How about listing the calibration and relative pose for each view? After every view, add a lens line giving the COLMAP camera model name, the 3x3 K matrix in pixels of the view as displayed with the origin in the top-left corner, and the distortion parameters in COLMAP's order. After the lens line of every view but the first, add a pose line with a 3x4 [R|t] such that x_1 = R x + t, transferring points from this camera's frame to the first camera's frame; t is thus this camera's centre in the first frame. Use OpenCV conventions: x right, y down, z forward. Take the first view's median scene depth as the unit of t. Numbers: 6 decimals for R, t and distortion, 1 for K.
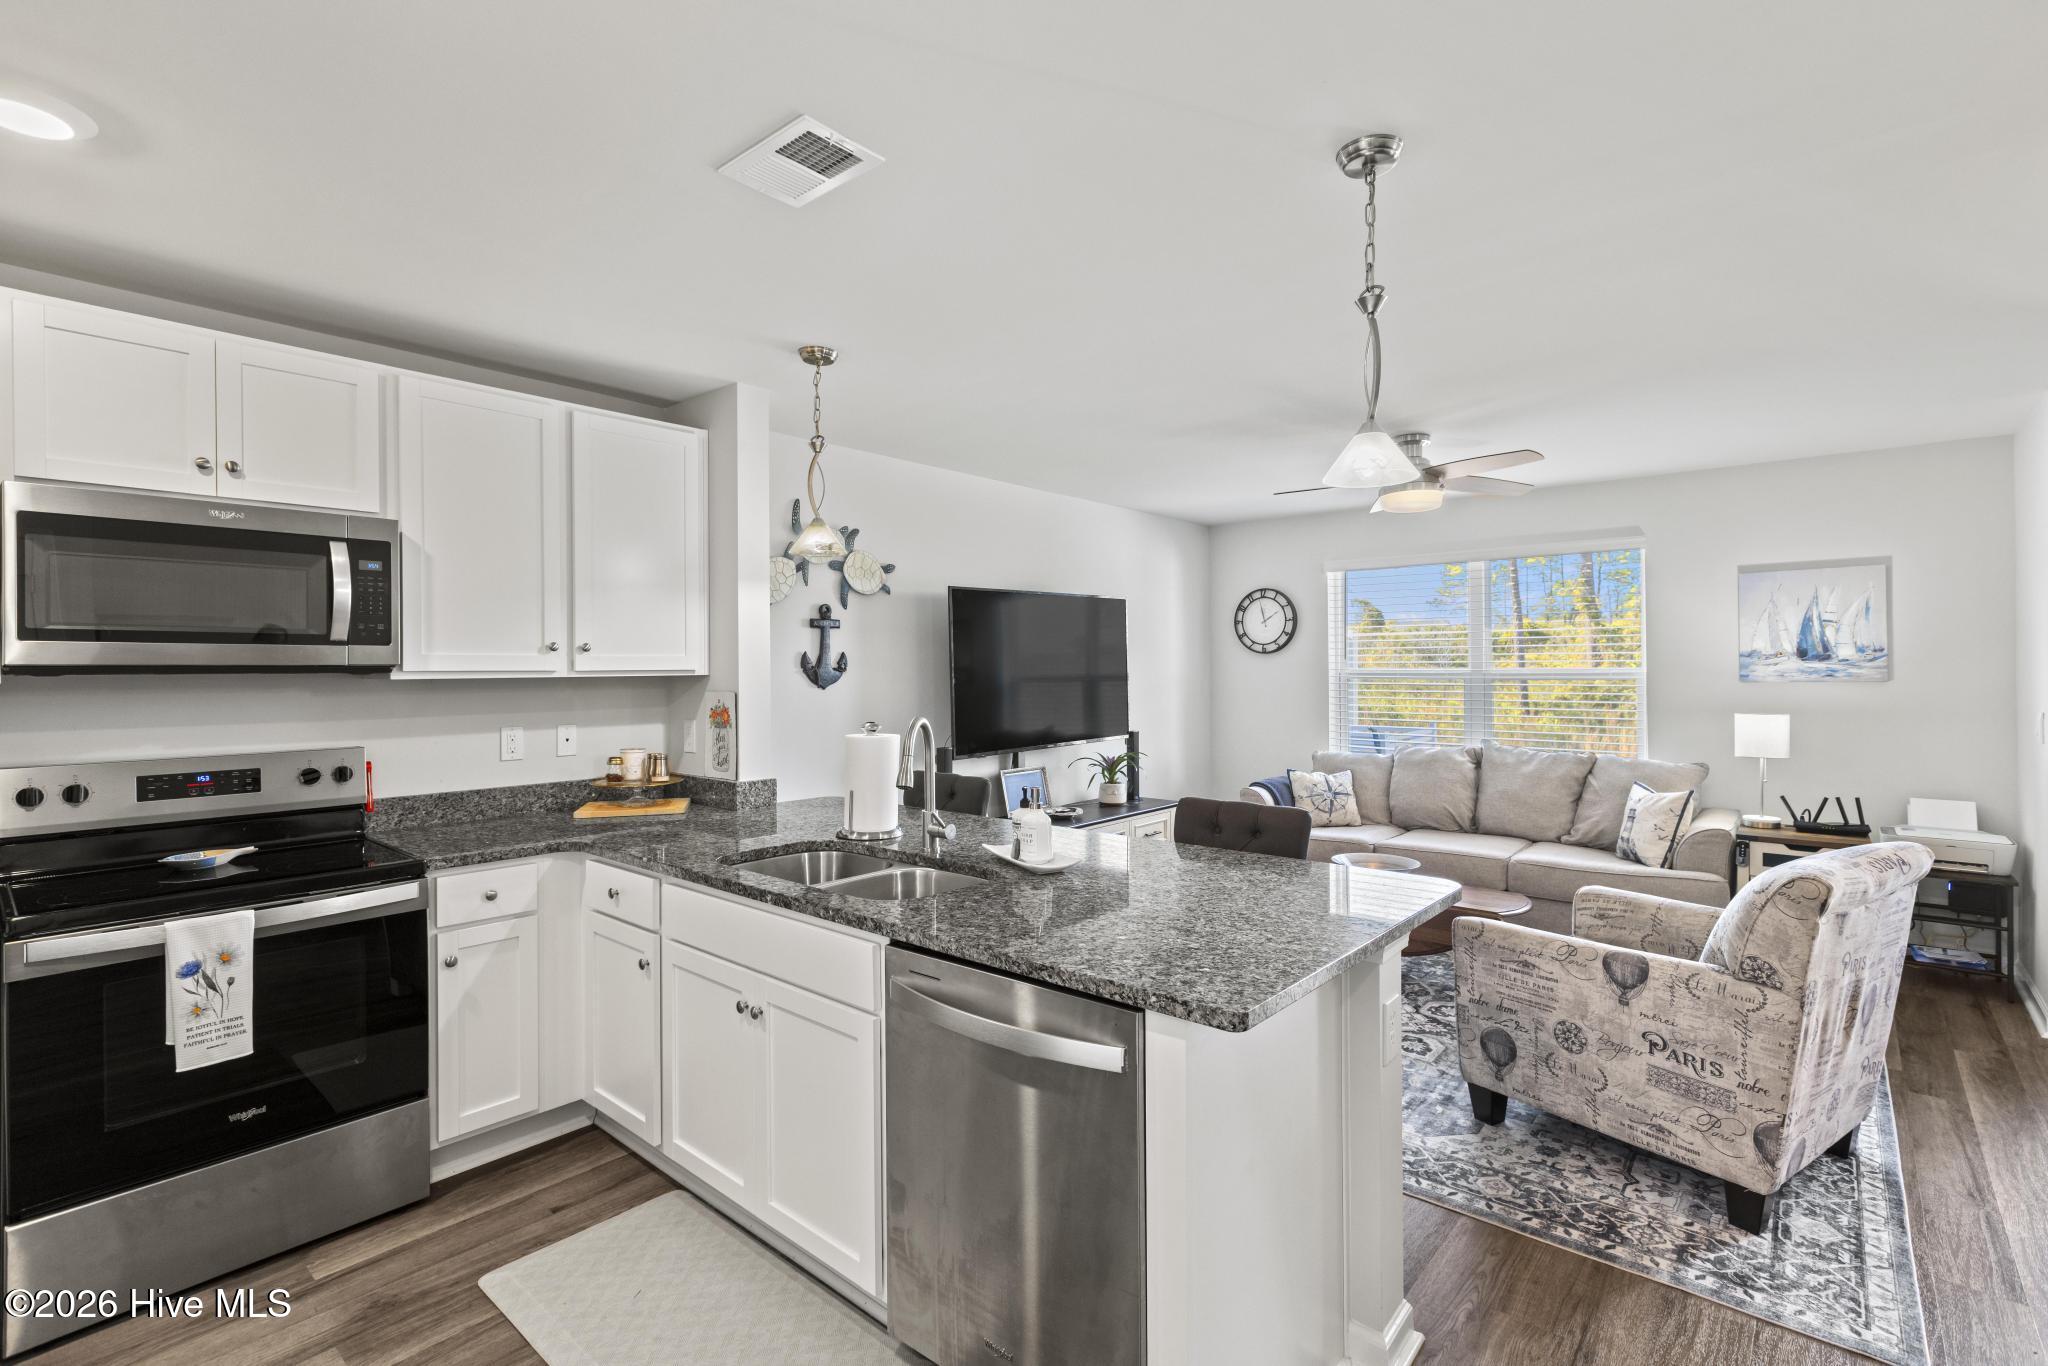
lens RADIAL K [[941.0, 0, 1032.0], [0, 941.0, 668.1], [0, 0, 1]] dist [0.003917, -0.000909]
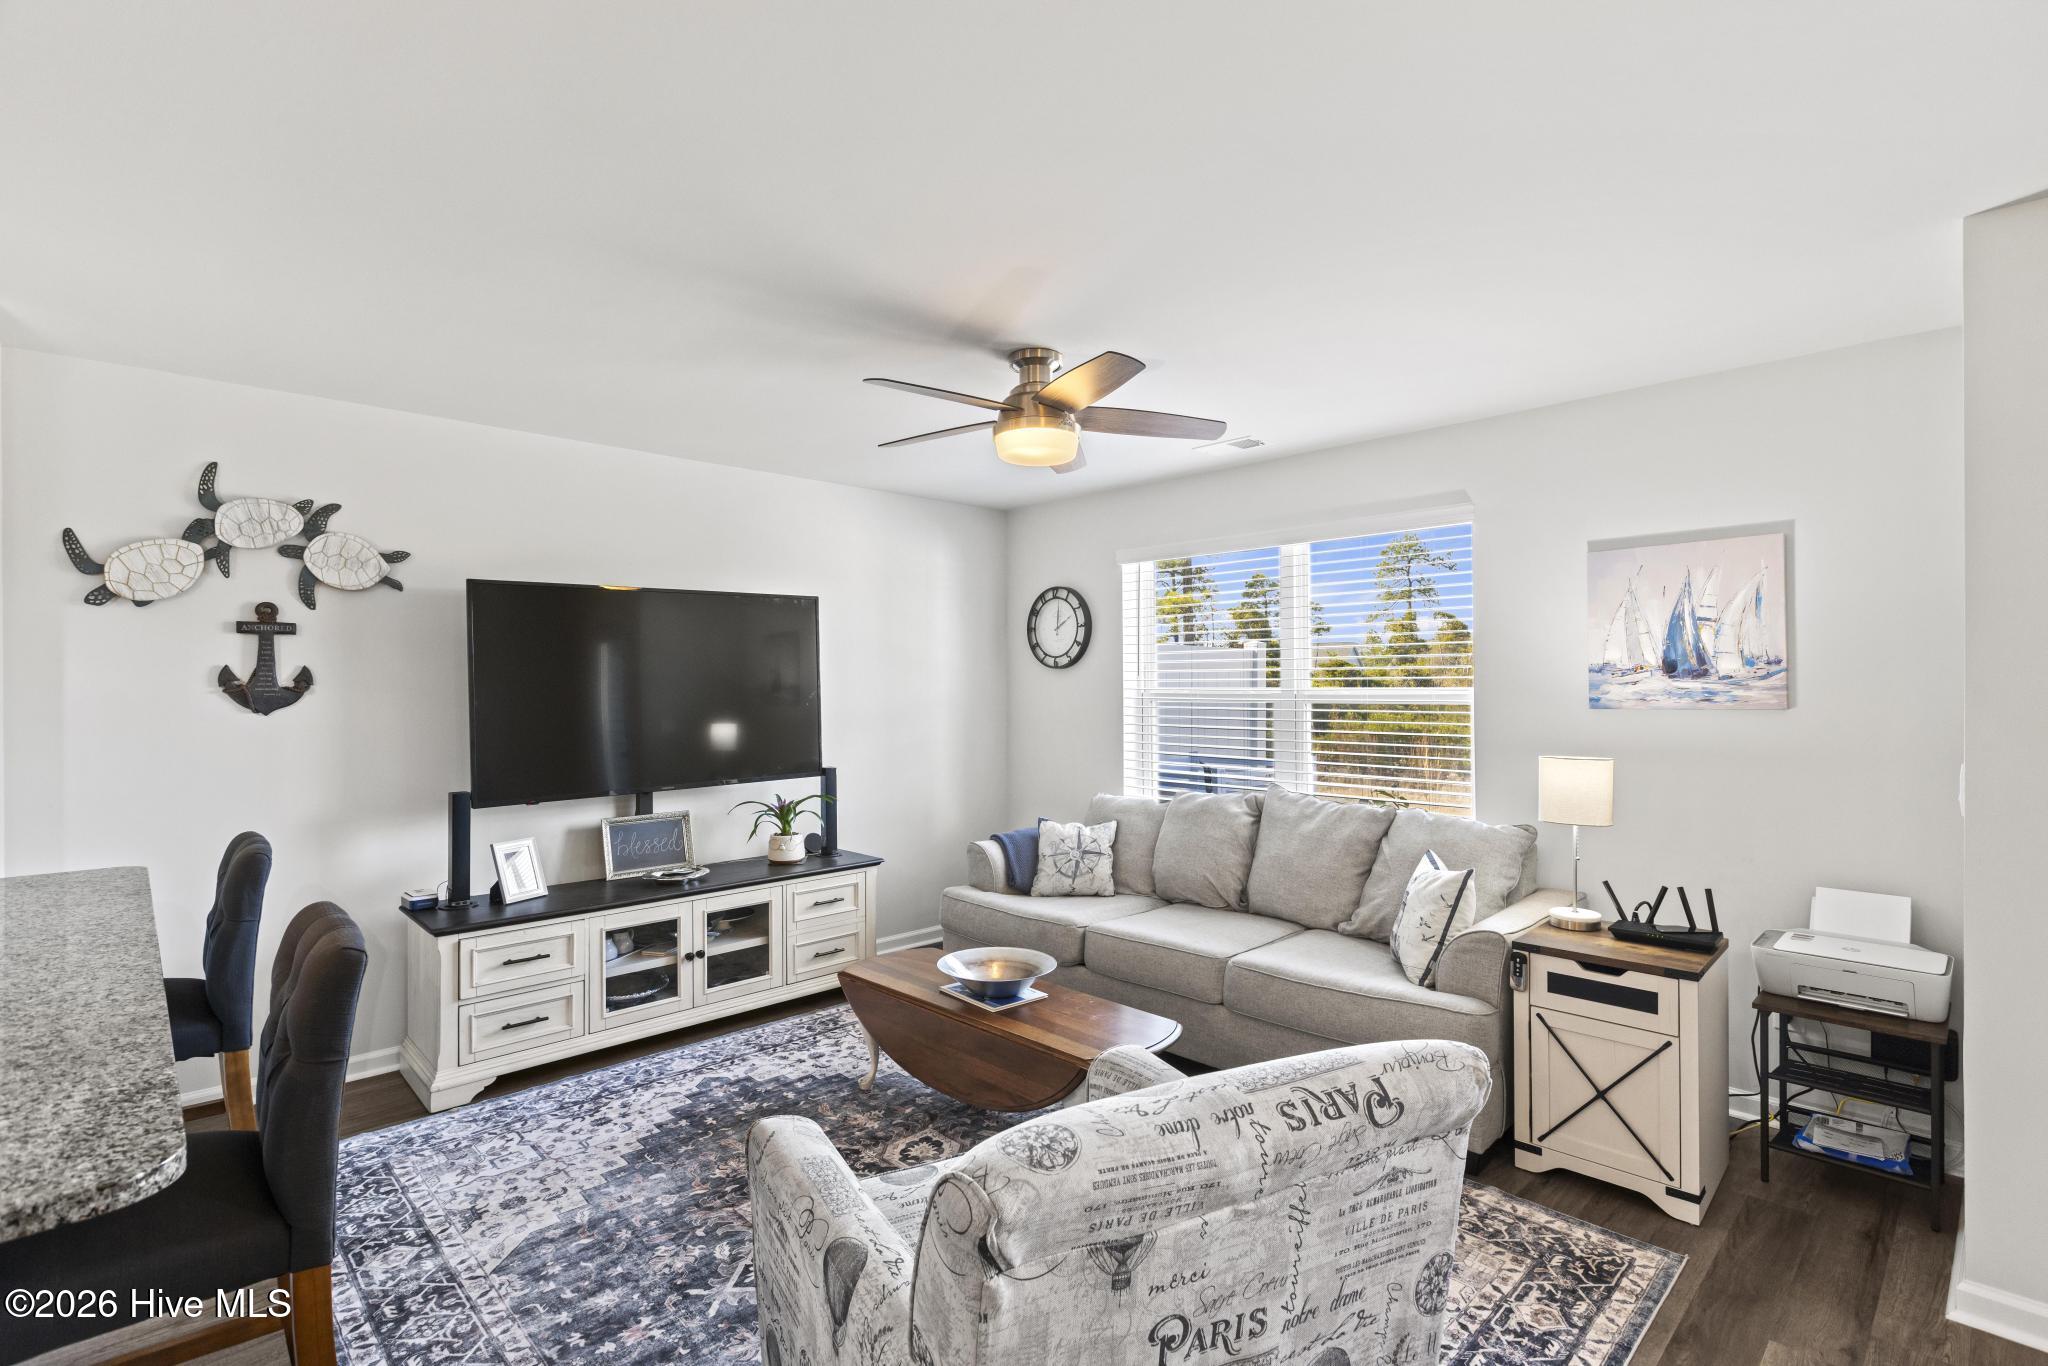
lens RADIAL K [[958.7, 0, 1032.2], [0, 958.7, 681.6], [0, 0, 1]] dist [-0.004410, 0.001582]
pose [[0.995433, 0.001002, -0.095457, 0.464611], [-0.001352, 0.999993, -0.003602, -0.002348], [0.095453, 0.003715, 0.995427, 0.292843]]
